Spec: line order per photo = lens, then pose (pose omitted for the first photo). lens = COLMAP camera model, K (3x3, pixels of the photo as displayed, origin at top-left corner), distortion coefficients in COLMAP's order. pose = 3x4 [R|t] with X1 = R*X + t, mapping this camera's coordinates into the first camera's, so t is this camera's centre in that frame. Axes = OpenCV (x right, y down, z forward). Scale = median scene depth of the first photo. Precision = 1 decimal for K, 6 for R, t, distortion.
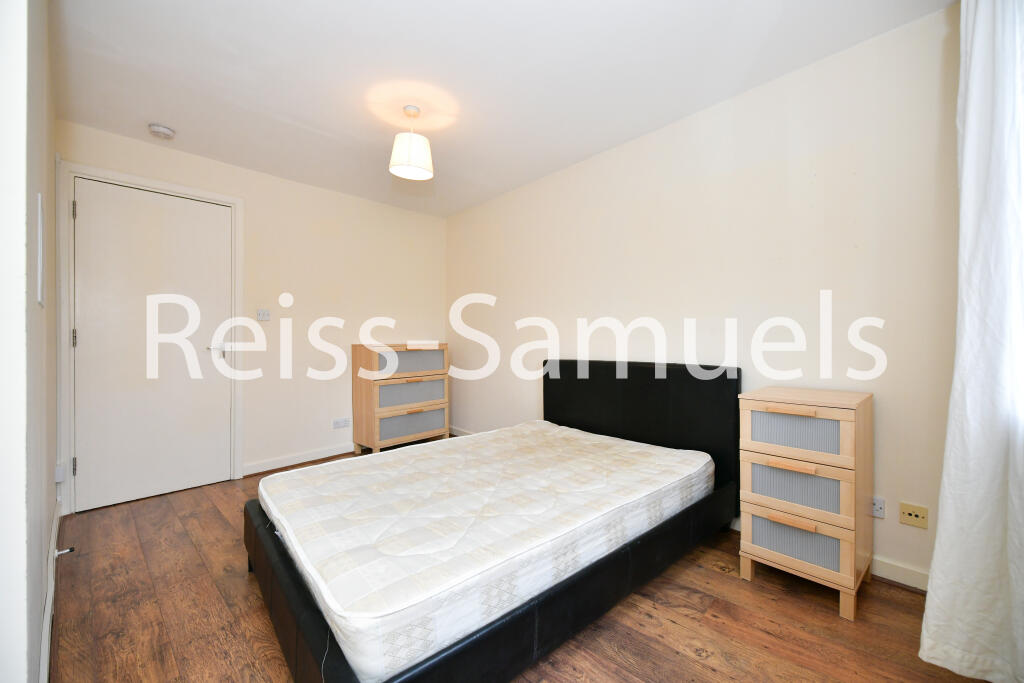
lens RADIAL K [[413.1, 0, 488.8], [0, 413.1, 344.5], [0, 0, 1]] dist [0.001707, -0.000872]
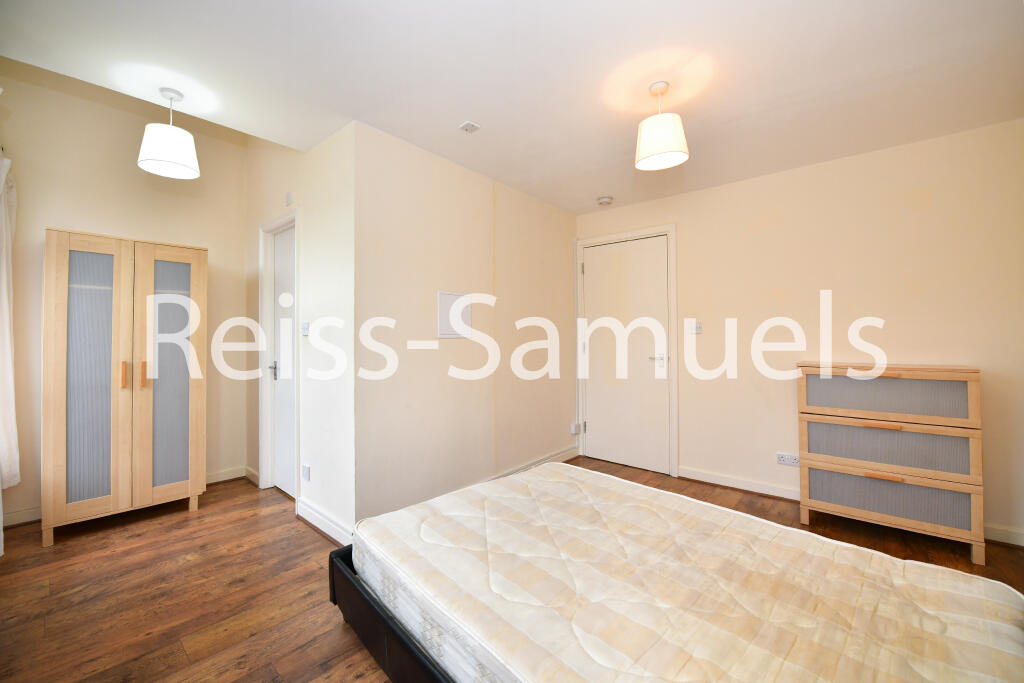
lens RADIAL K [[413.1, 0, 508.0], [0, 413.1, 339.1], [0, 0, 1]] dist [0.001707, -0.000872]
pose [[0.038730, 0.006368, -0.999229, 0.690584], [-0.005837, 0.999964, 0.006146, -0.070329], [0.999233, 0.005594, 0.038765, 0.730155]]
